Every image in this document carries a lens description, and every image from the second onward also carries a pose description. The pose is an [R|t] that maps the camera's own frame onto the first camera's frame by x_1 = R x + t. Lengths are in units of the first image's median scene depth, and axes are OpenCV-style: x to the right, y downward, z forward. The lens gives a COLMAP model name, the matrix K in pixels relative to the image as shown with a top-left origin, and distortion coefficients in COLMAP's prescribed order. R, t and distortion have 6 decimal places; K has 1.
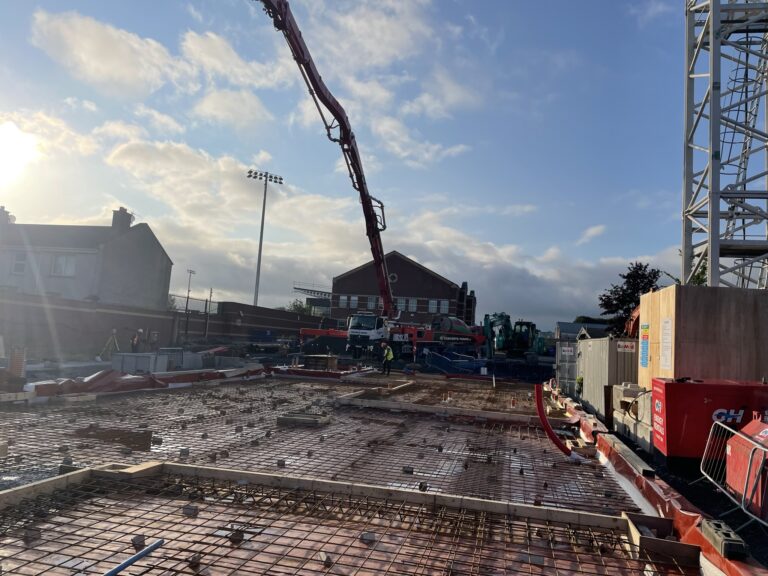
lens RADIAL K [[580.3, 0, 385.7], [0, 580.3, 287.5], [0, 0, 1]] dist [0.088217, -0.111951]
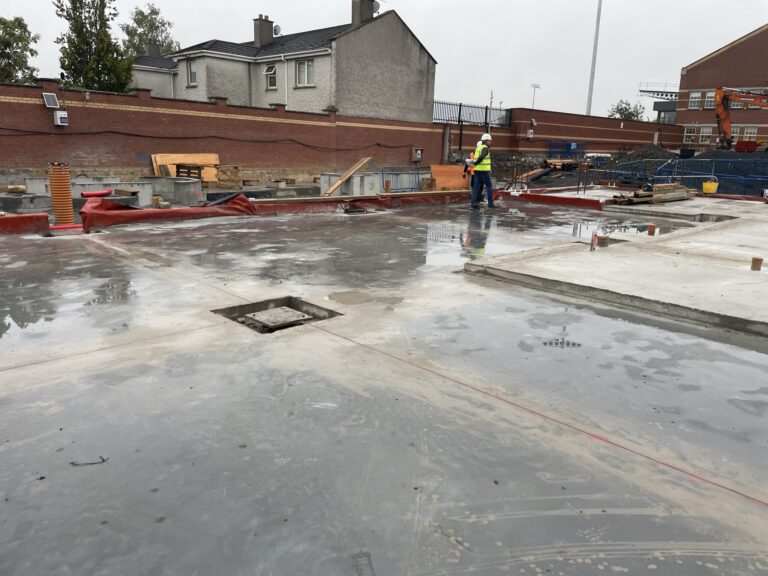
lens RADIAL K [[580.3, 0, 382.0], [0, 580.3, 286.0], [0, 0, 1]] dist [0.088217, -0.111951]
pose [[0.839320, 0.087777, -0.536504, 0.037833], [0.076899, 0.957787, 0.277004, 0.022960], [0.538171, -0.273752, 0.797140, 0.186447]]
